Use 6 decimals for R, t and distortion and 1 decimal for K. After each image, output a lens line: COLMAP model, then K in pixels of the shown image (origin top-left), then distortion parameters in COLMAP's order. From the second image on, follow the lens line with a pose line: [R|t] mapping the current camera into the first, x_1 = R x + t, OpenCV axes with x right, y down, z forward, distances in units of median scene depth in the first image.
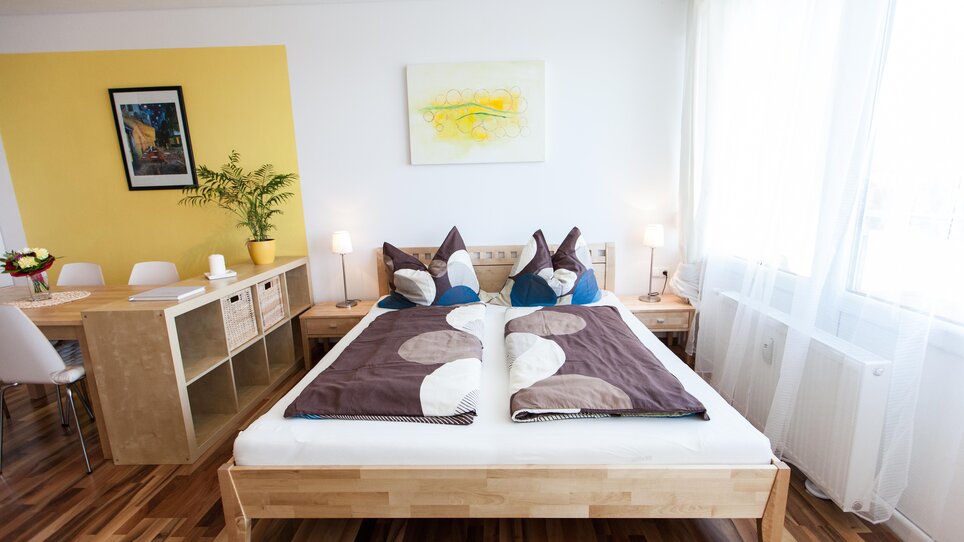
lens RADIAL K [[426.2, 0, 483.9], [0, 426.2, 266.5], [0, 0, 1]] dist [-0.005615, -0.000650]
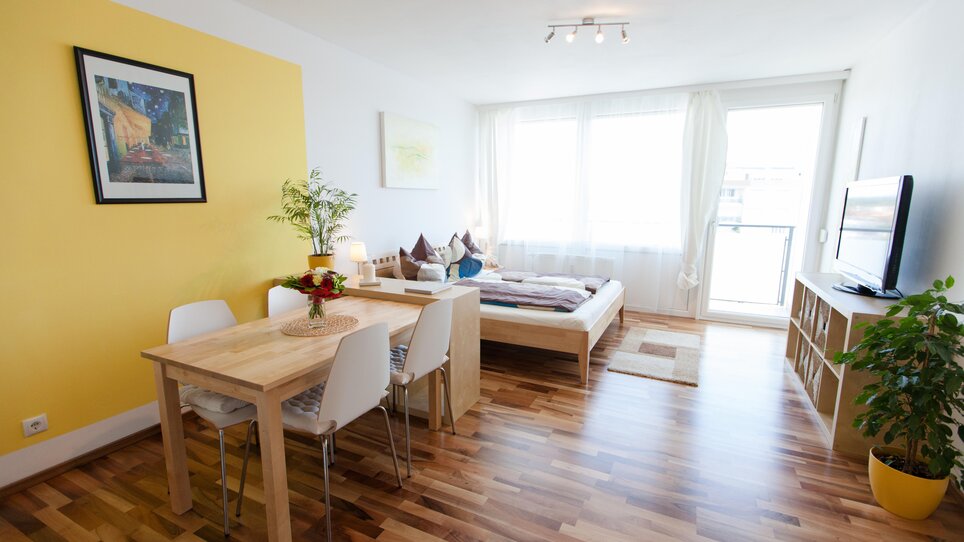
lens RADIAL K [[426.2, 0, 481.2], [0, 426.2, 268.8], [0, 0, 1]] dist [-0.005615, -0.000650]
pose [[0.429806, -0.121125, 0.894760, -1.211346], [0.163132, 0.985071, 0.054988, -0.021249], [-0.888063, 0.122330, 0.443148, 0.206345]]
